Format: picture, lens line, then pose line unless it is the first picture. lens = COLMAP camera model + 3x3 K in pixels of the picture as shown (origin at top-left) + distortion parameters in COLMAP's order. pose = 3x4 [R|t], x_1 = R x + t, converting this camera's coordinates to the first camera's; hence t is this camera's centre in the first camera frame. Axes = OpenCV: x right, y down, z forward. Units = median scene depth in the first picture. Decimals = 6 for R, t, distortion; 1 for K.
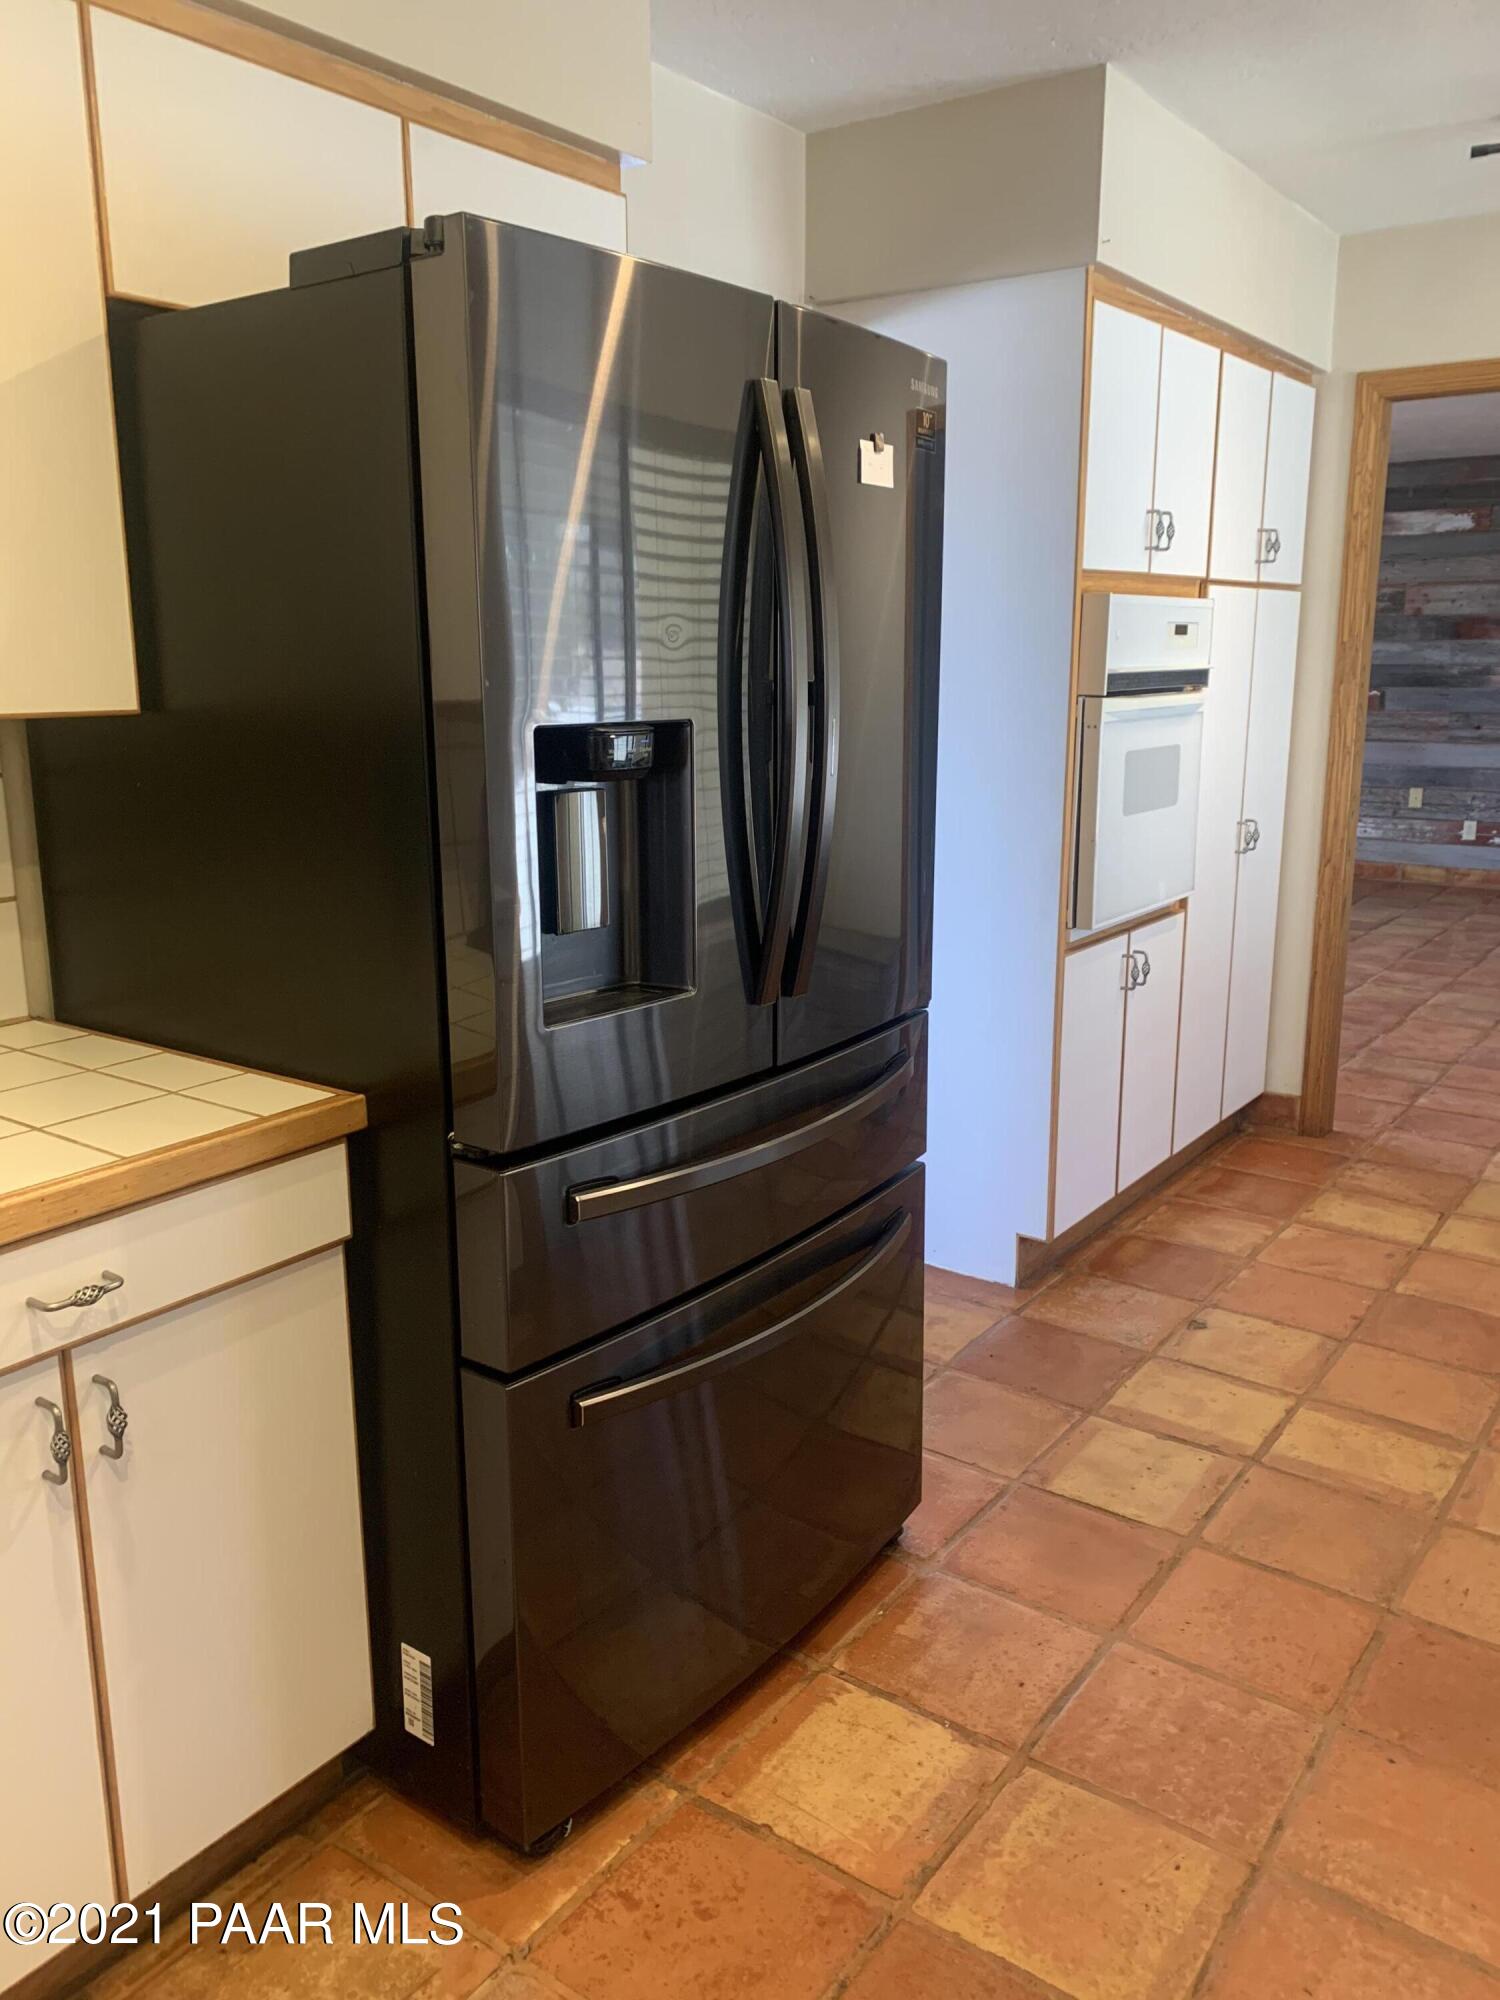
lens RADIAL K [[1530.9, 0, 735.1], [0, 1530.9, 1010.4], [0, 0, 1]] dist [0.046726, -0.049329]
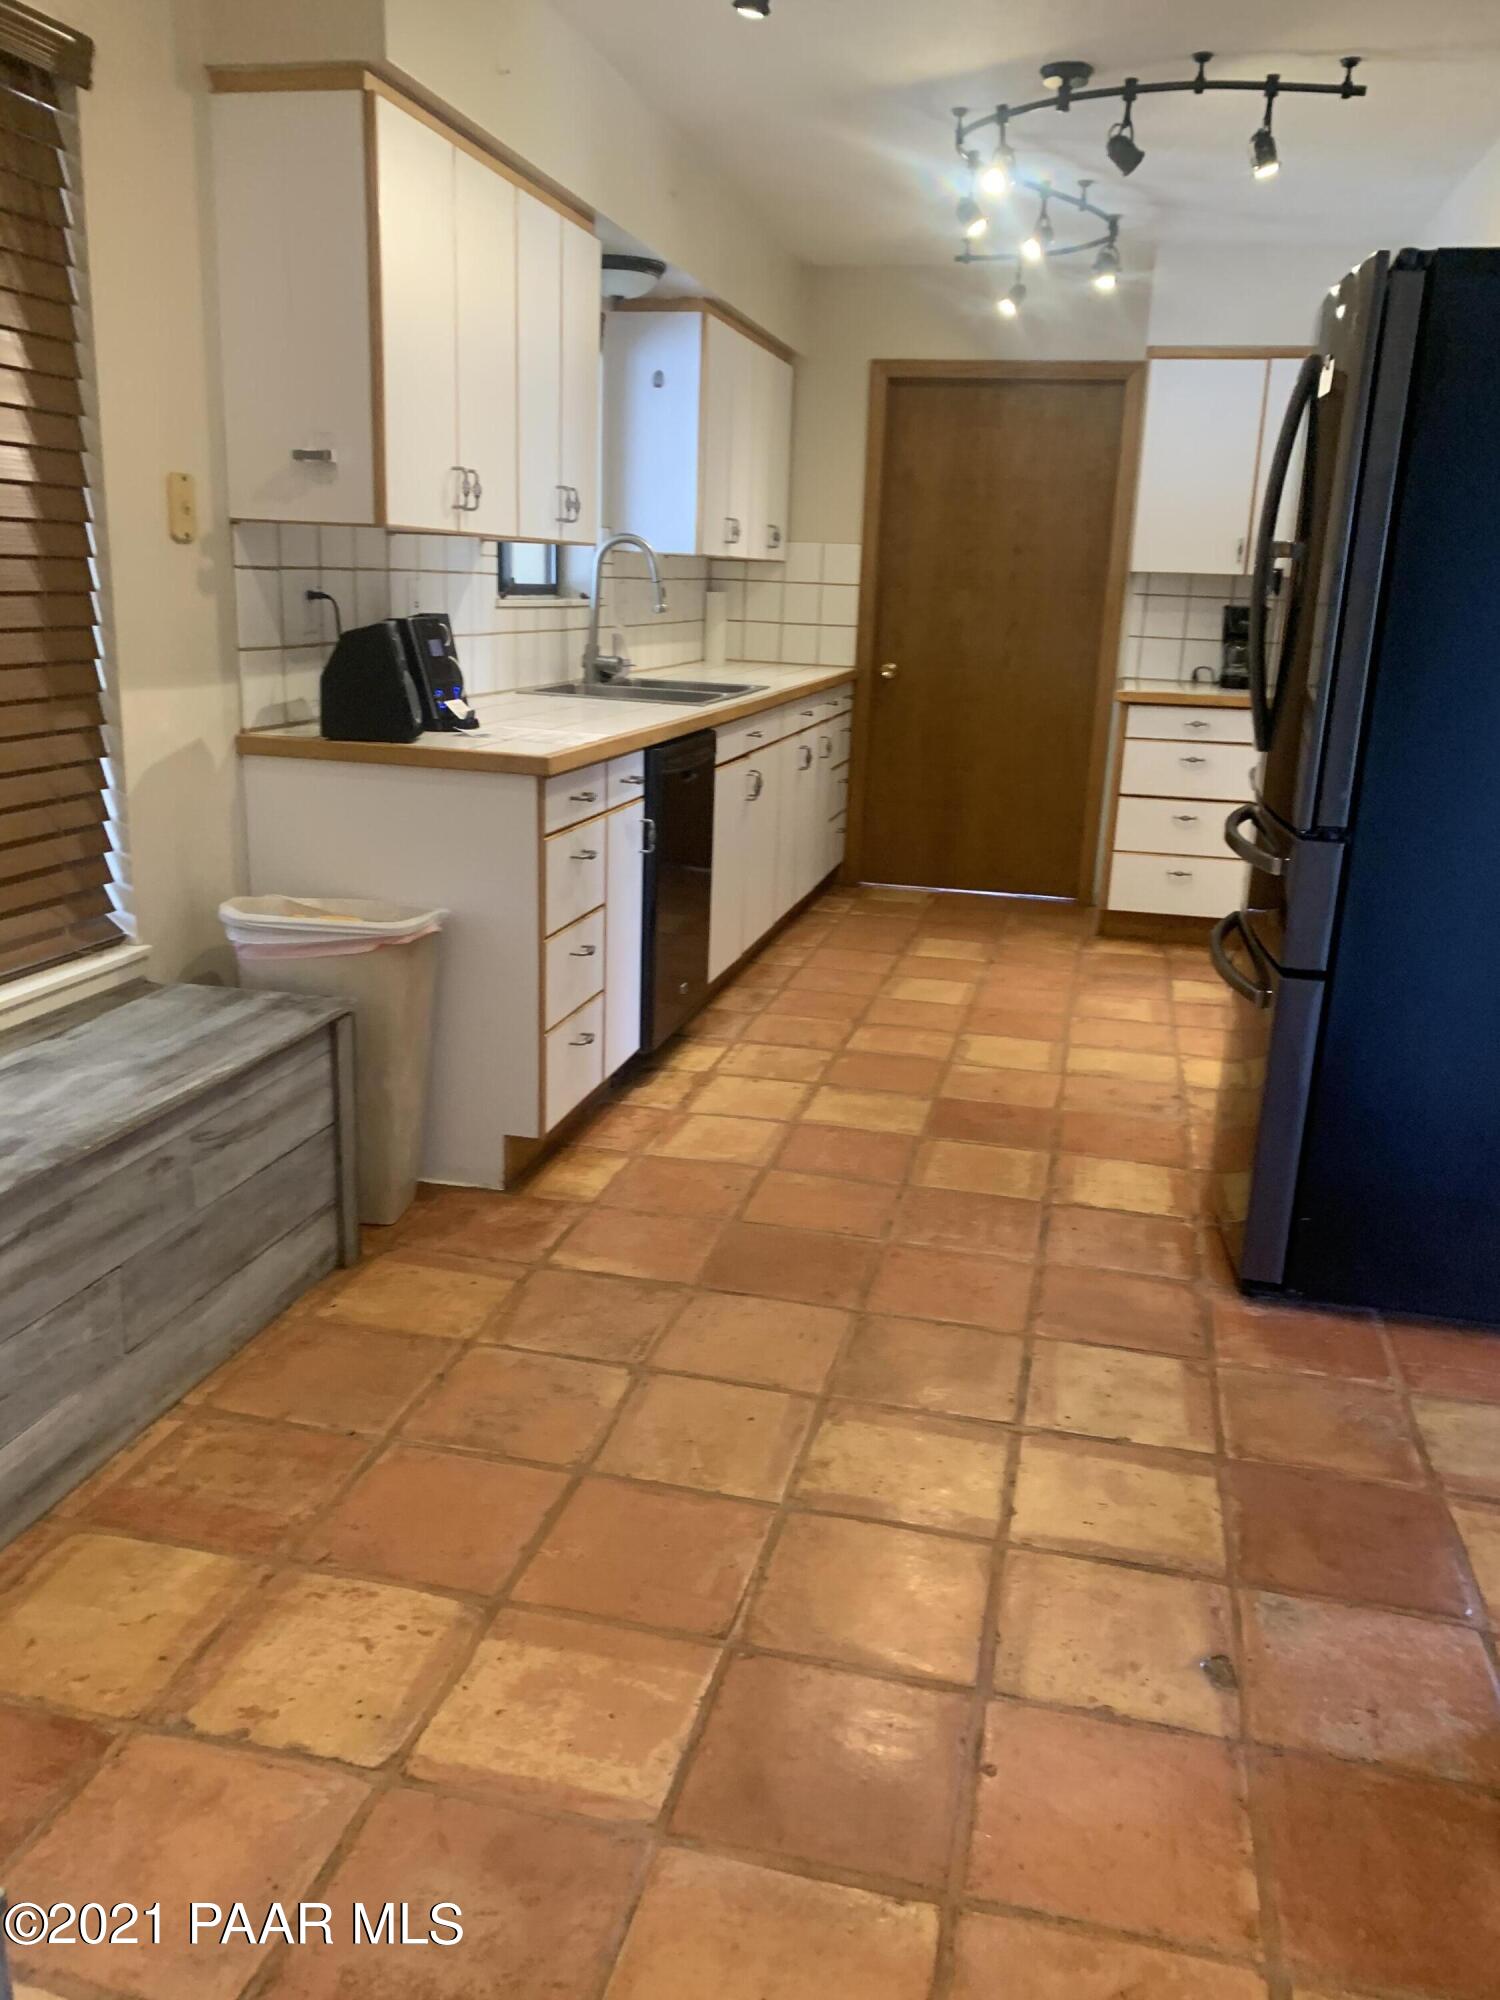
lens RADIAL K [[1530.9, 0, 722.1], [0, 1530.9, 997.4], [0, 0, 1]] dist [0.046726, -0.049329]
pose [[-0.928952, 0.070805, -0.363365, 0.943237], [-0.113385, 0.879950, 0.461337, -0.370636], [0.352408, 0.469761, -0.809403, 1.822675]]
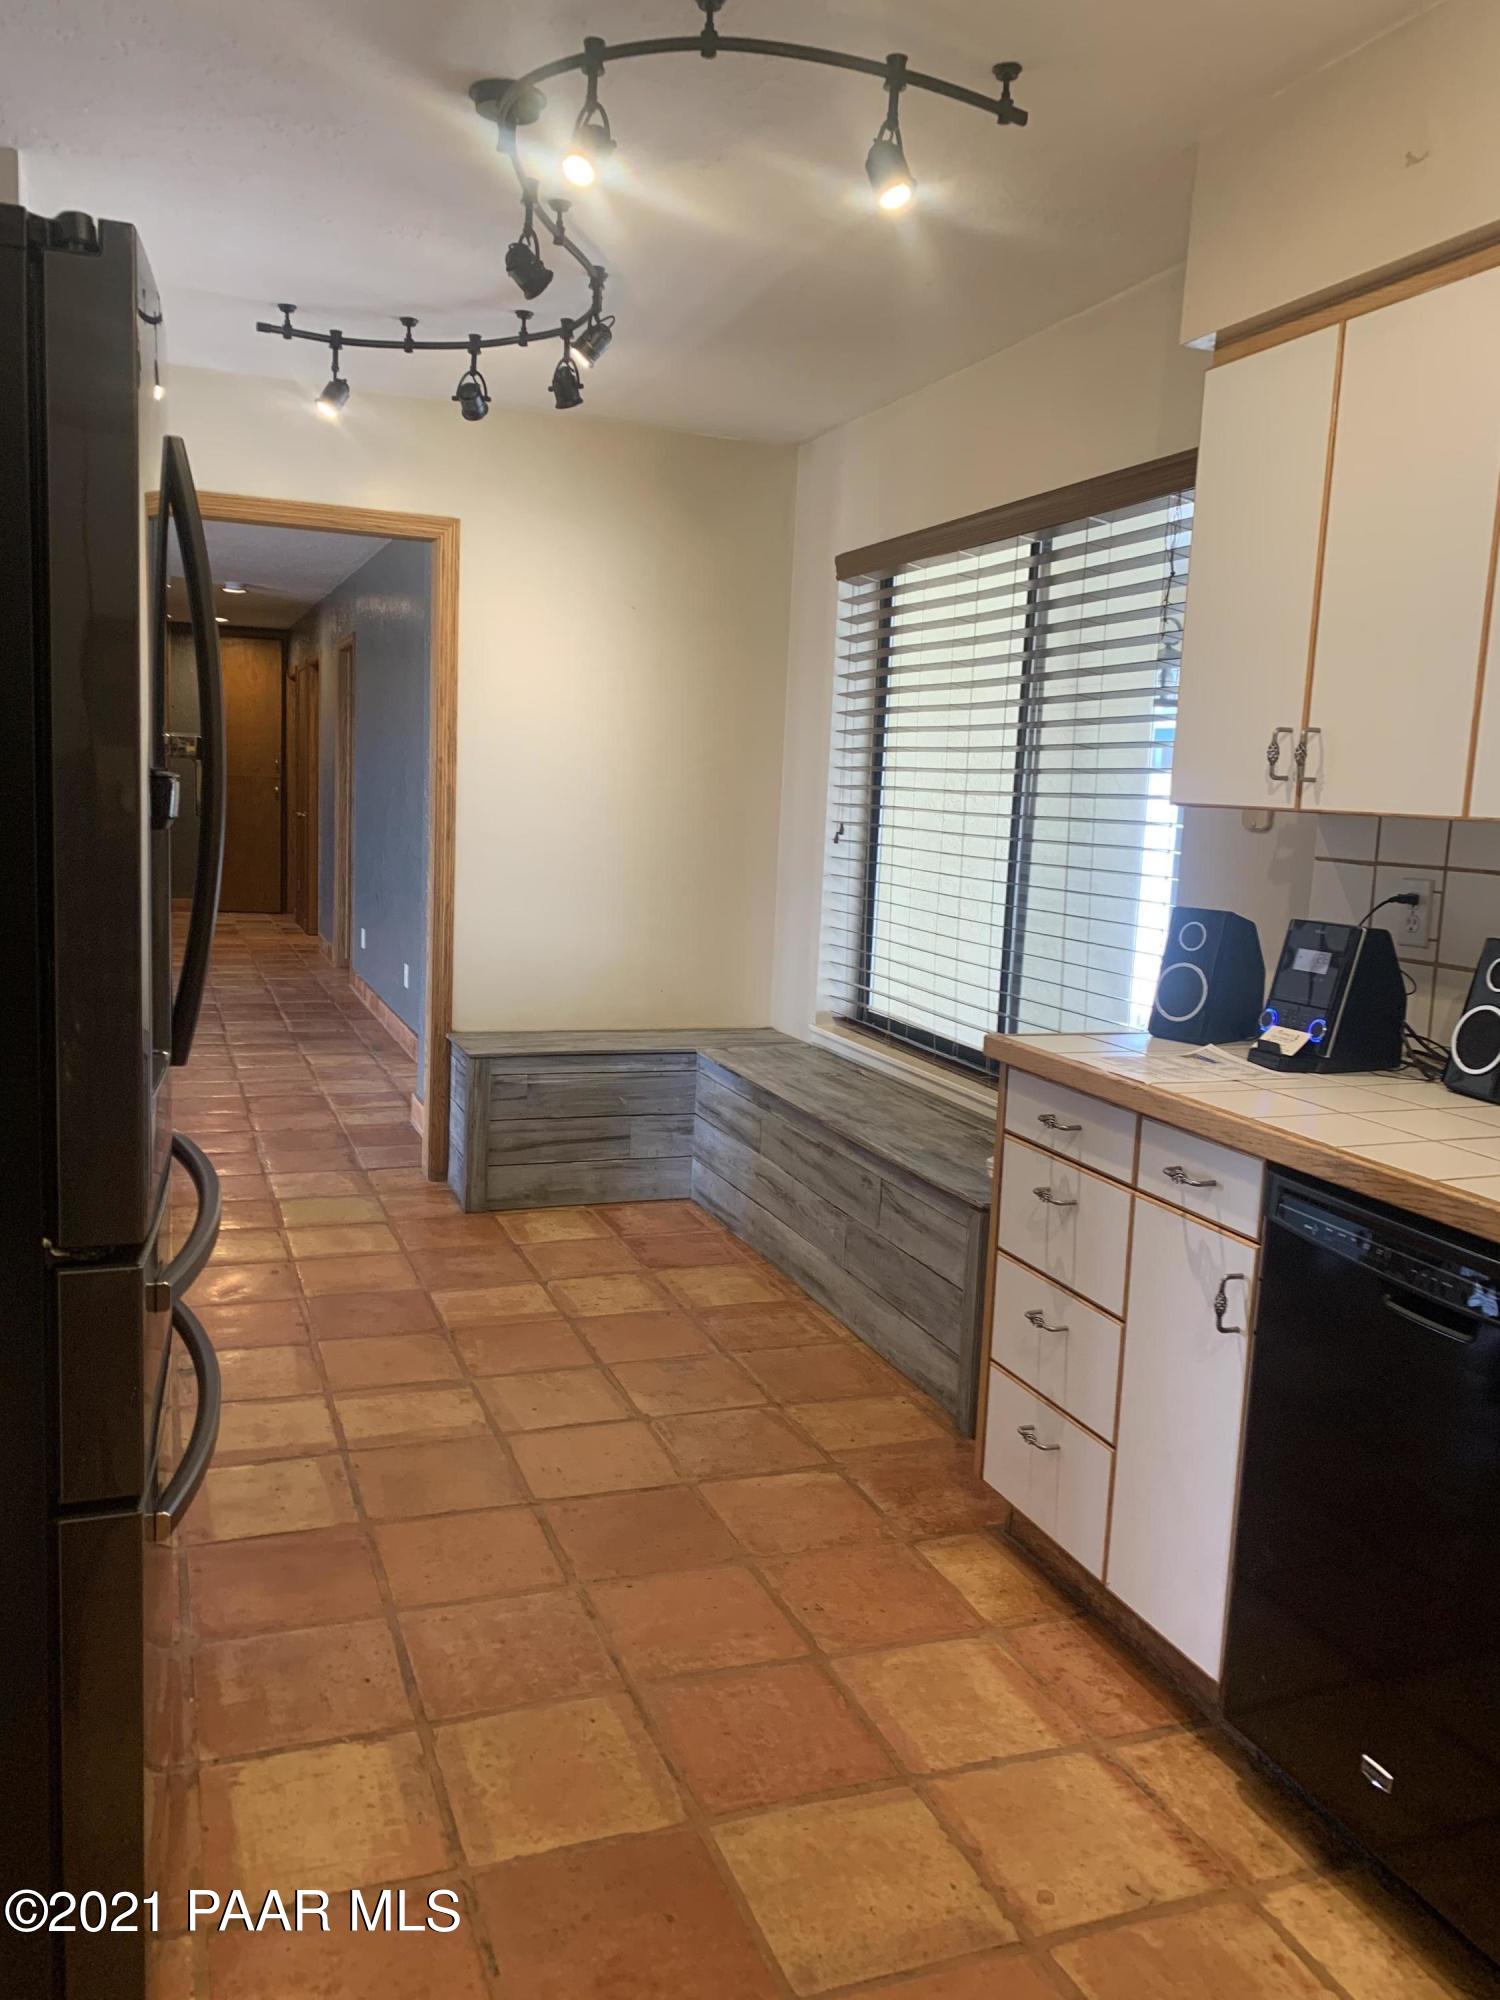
lens RADIAL K [[1530.9, 0, 747.4], [0, 1530.9, 995.6], [0, 0, 1]] dist [0.046726, -0.049329]
pose [[0.539154, -0.087821, 0.837616, -0.485156], [0.141187, 0.989899, 0.012908, -0.007485], [-0.830288, 0.111301, 0.546108, 0.136260]]
